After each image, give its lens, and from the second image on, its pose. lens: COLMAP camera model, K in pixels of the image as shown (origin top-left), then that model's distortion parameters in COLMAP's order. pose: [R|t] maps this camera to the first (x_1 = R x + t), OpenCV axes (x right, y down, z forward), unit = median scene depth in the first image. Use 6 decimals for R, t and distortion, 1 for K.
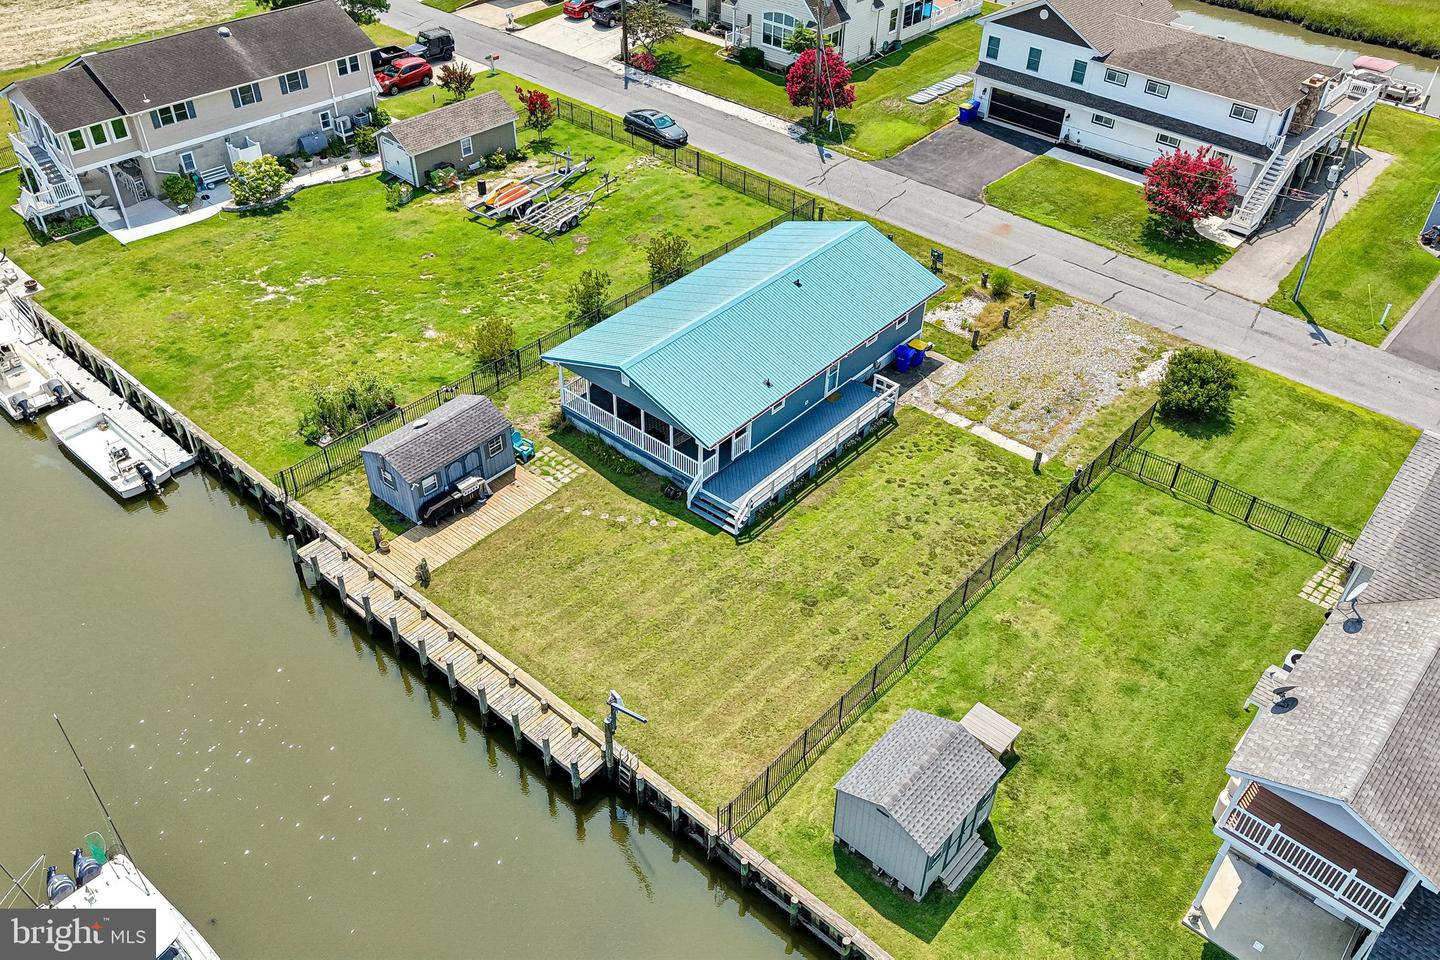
lens RADIAL K [[1124.7, 0, 720.0], [0, 1124.7, 480.0], [0, 0, 1]] dist [0.084890, -0.129795]
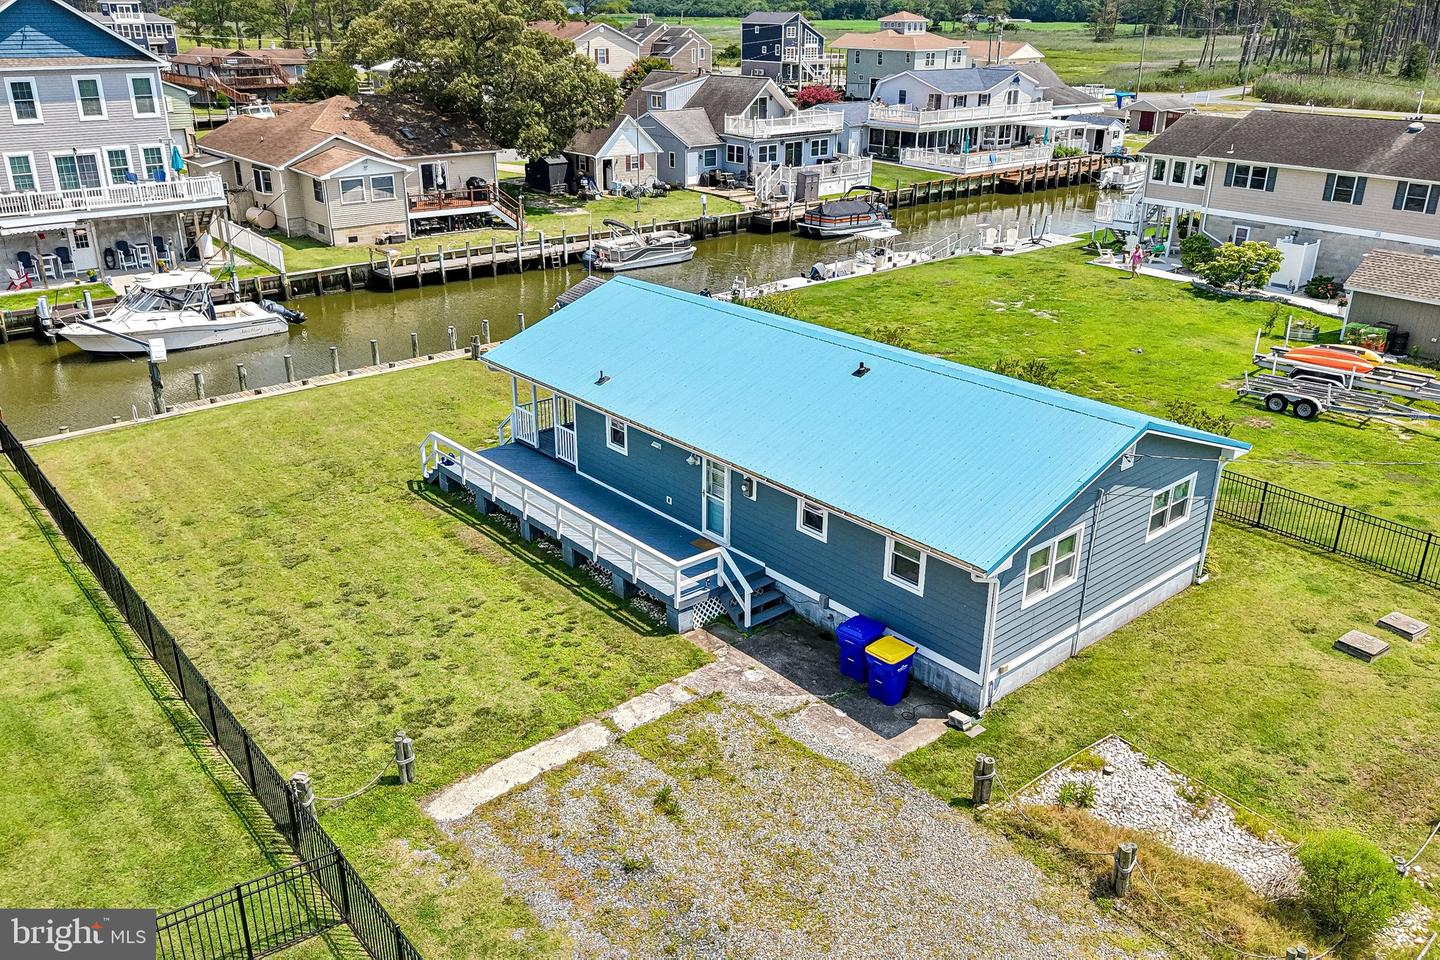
lens RADIAL K [[1124.7, 0, 720.0], [0, 1124.7, 480.0], [0, 0, 1]] dist [0.084890, -0.129795]
pose [[-0.139766, 0.363217, -0.921162, 0.607065], [-0.623538, 0.690388, 0.366830, -0.309347], [0.769198, 0.625649, 0.129987, 0.974642]]
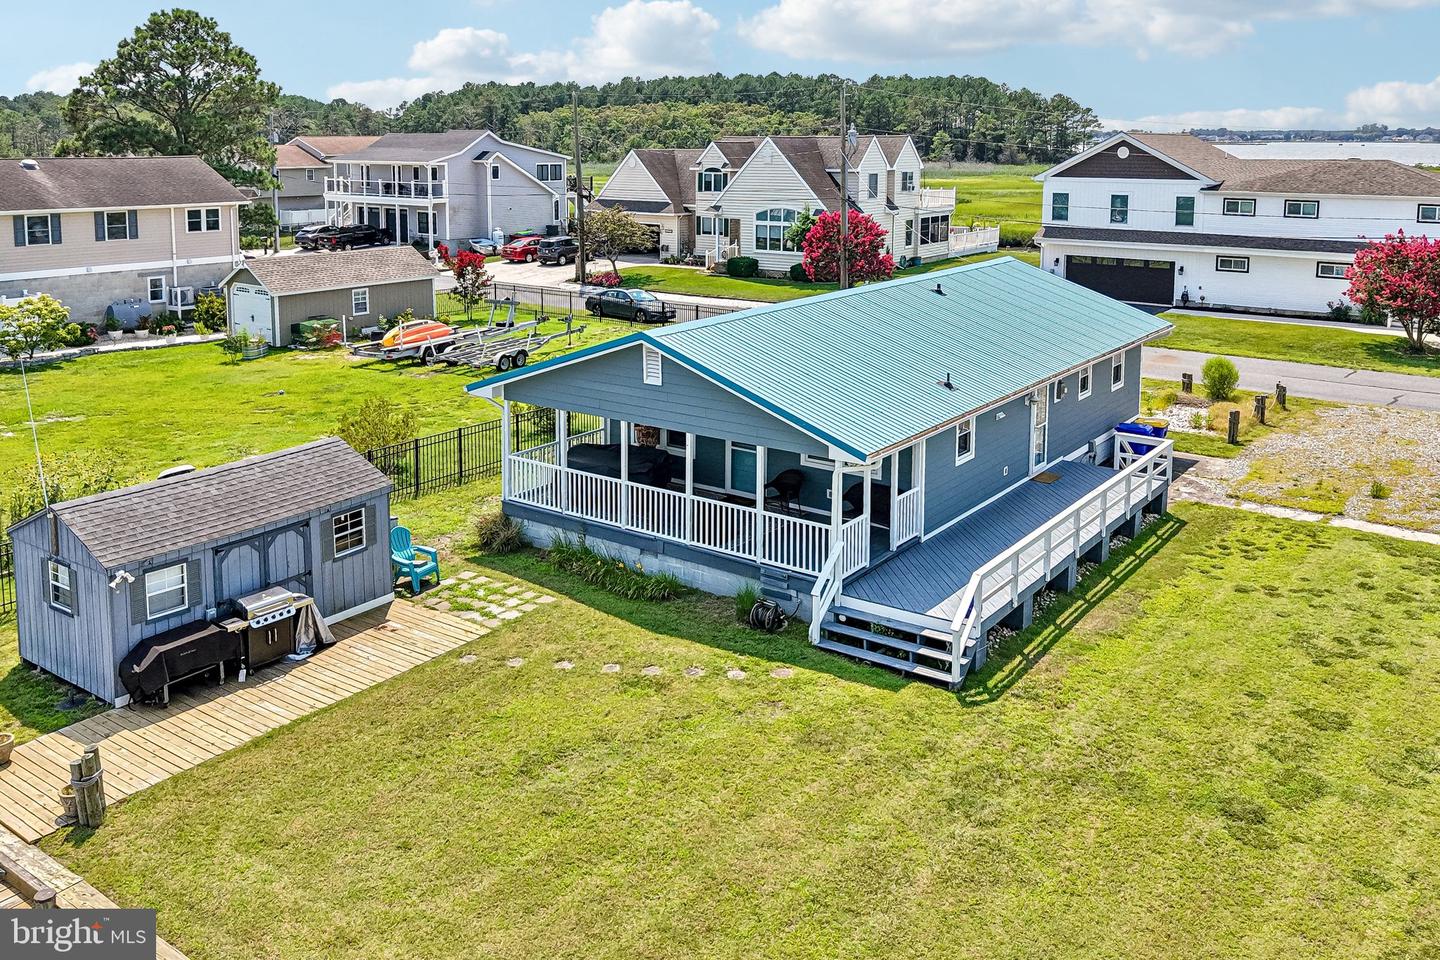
lens RADIAL K [[1197.7, 0, 732.2], [0, 1197.7, 263.4], [0, 0, 1]] dist [0.038148, -0.045989]
pose [[0.996229, -0.023721, 0.083455, -0.087024], [0.065325, 0.838104, -0.541585, 0.136686], [-0.057097, 0.544995, 0.836493, 0.536396]]
